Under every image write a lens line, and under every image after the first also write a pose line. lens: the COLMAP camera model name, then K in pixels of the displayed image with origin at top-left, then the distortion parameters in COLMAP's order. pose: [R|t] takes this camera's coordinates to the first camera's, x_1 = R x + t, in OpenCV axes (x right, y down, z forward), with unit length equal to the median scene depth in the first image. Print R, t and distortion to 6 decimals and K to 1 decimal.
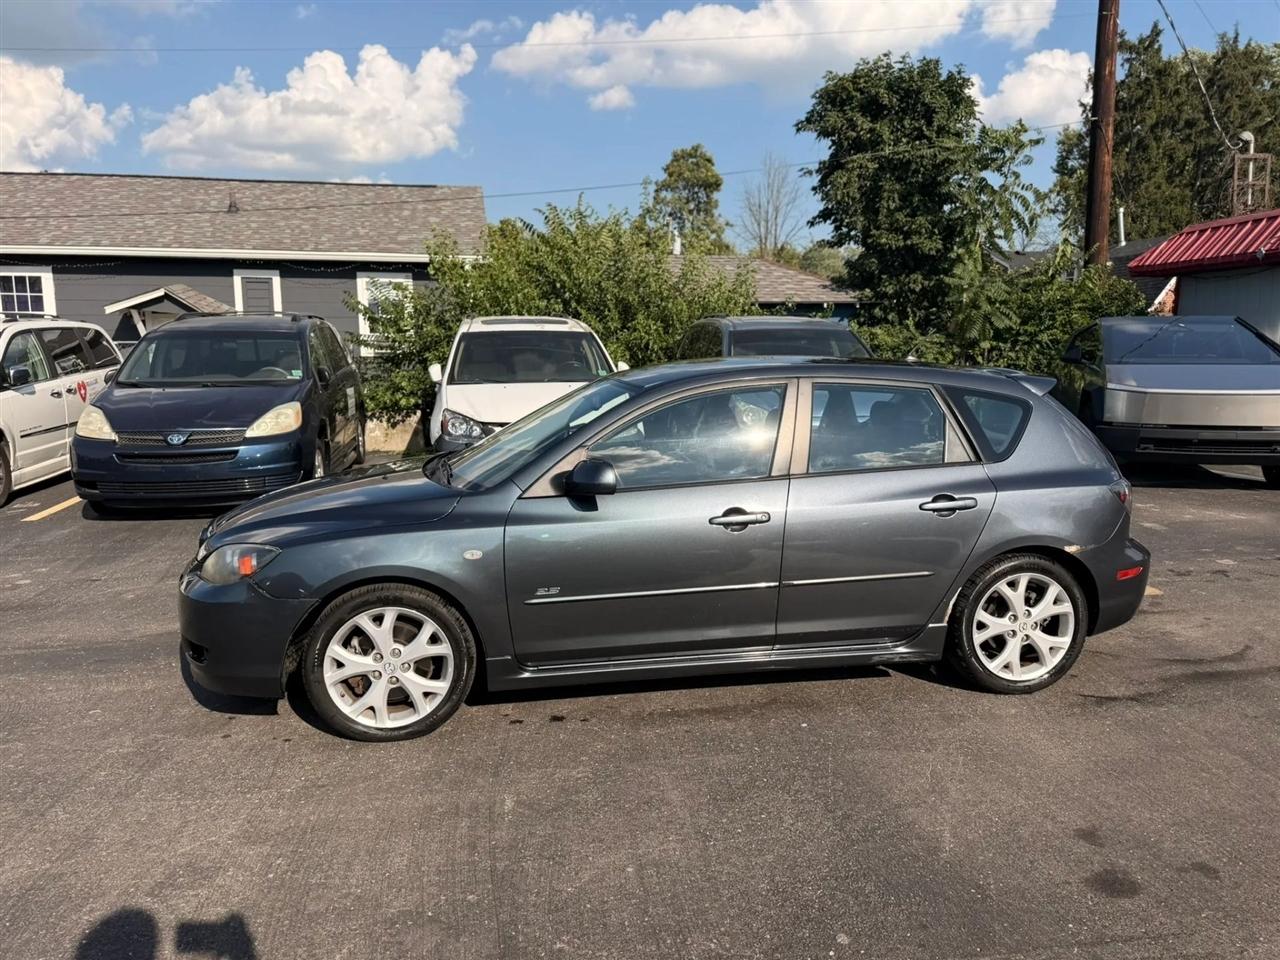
lens RADIAL K [[903.9, 0, 648.0], [0, 903.9, 501.9], [0, 0, 1]] dist [0.025681, -0.035283]
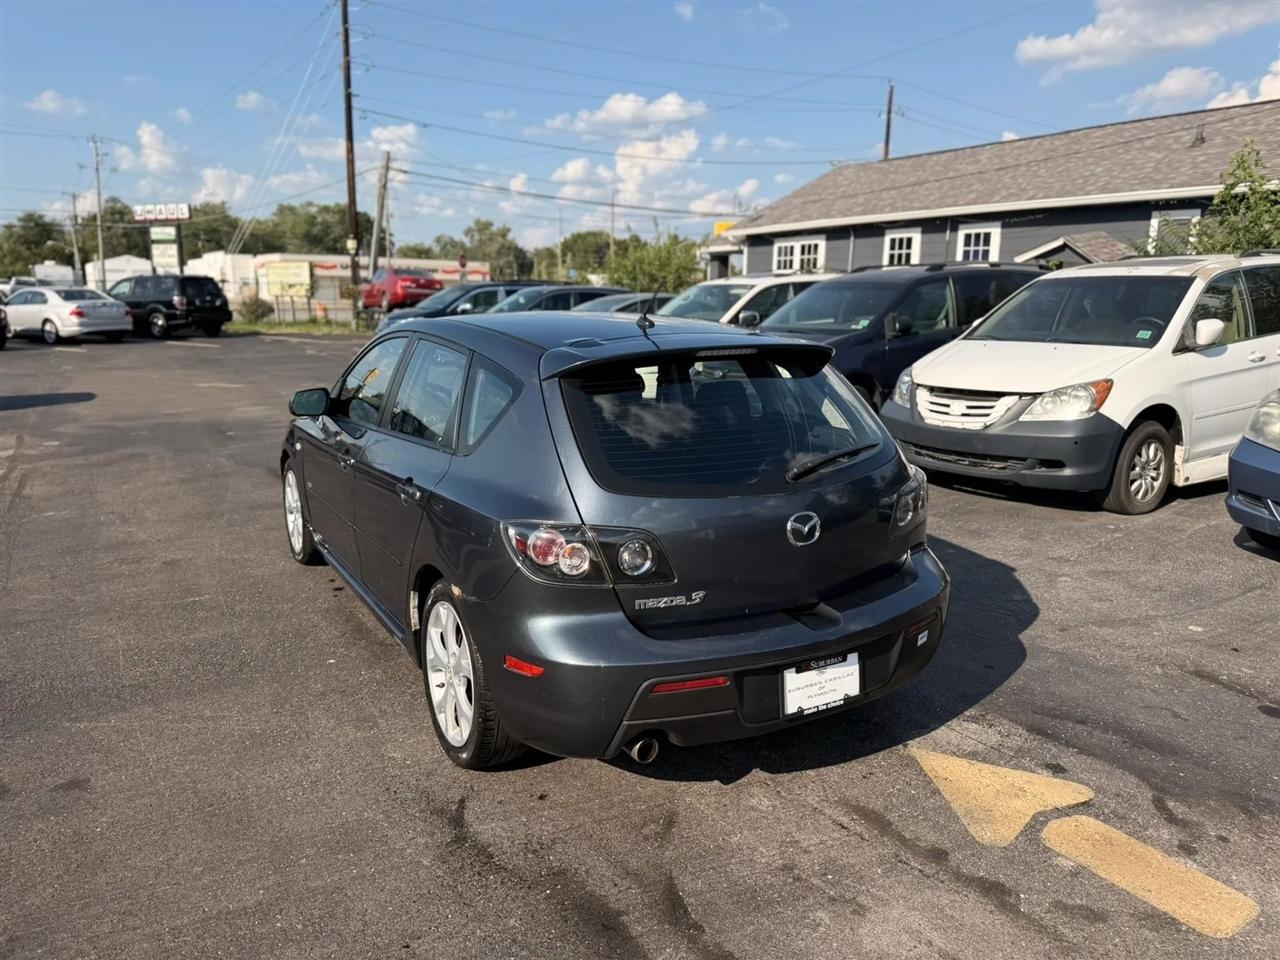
lens RADIAL K [[903.9, 0, 643.4], [0, 903.9, 508.4], [0, 0, 1]] dist [0.025681, -0.035283]
pose [[0.351141, 0.219658, -0.910192, 0.286640], [-0.163212, 0.971570, 0.171505, -0.039088], [0.921988, 0.088332, 0.377009, 0.215125]]
